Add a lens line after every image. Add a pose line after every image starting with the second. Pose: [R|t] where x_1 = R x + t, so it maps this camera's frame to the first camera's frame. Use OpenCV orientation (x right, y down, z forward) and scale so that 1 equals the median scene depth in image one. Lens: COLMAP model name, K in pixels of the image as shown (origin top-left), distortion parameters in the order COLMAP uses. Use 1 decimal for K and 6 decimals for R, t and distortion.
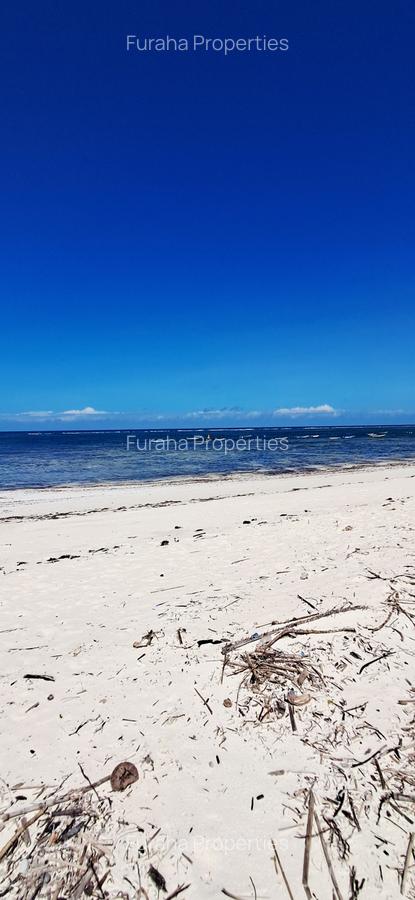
lens RADIAL K [[405.8, 0, 210.8], [0, 405.8, 446.7], [0, 0, 1]] dist [0.003044, 0.008042]
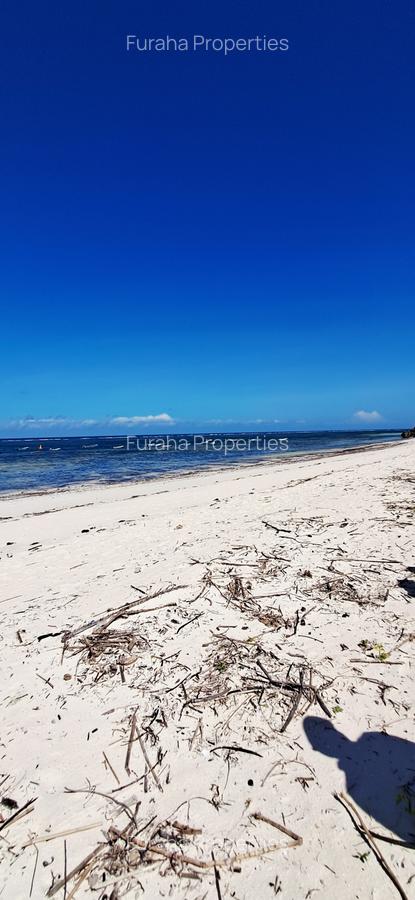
lens RADIAL K [[405.9, 0, 207.5], [0, 405.9, 450.0], [0, 0, 1]] dist [0.000752, 0.005795]
pose [[0.928139, -0.019427, 0.371725, -0.005541], [0.024237, 0.999672, -0.008272, -0.002519], [-0.371443, 0.016687, 0.928306, -0.215240]]
